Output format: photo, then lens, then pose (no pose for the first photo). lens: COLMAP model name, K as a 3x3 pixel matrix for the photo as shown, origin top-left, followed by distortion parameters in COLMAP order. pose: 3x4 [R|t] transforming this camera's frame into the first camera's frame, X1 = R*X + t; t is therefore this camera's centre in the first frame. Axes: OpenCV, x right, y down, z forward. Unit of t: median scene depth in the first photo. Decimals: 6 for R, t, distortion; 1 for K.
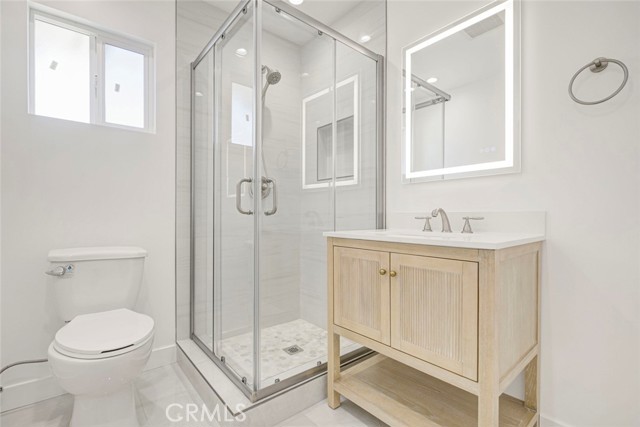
lens RADIAL K [[295.4, 0, 317.3], [0, 295.4, 215.4], [0, 0, 1]] dist [-0.002453, -0.000861]
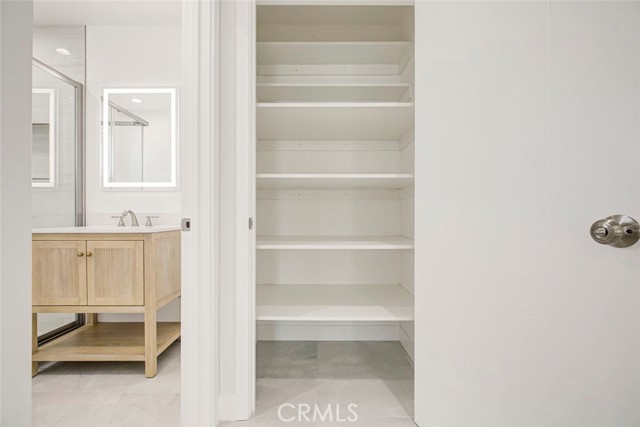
lens RADIAL K [[295.4, 0, 317.3], [0, 295.4, 215.4], [0, 0, 1]] dist [-0.002453, -0.000861]
pose [[0.639436, -0.003478, 0.768836, -0.120275], [0.001141, 0.999993, 0.003574, -0.002103], [-0.768843, -0.001408, 0.639435, -0.676519]]
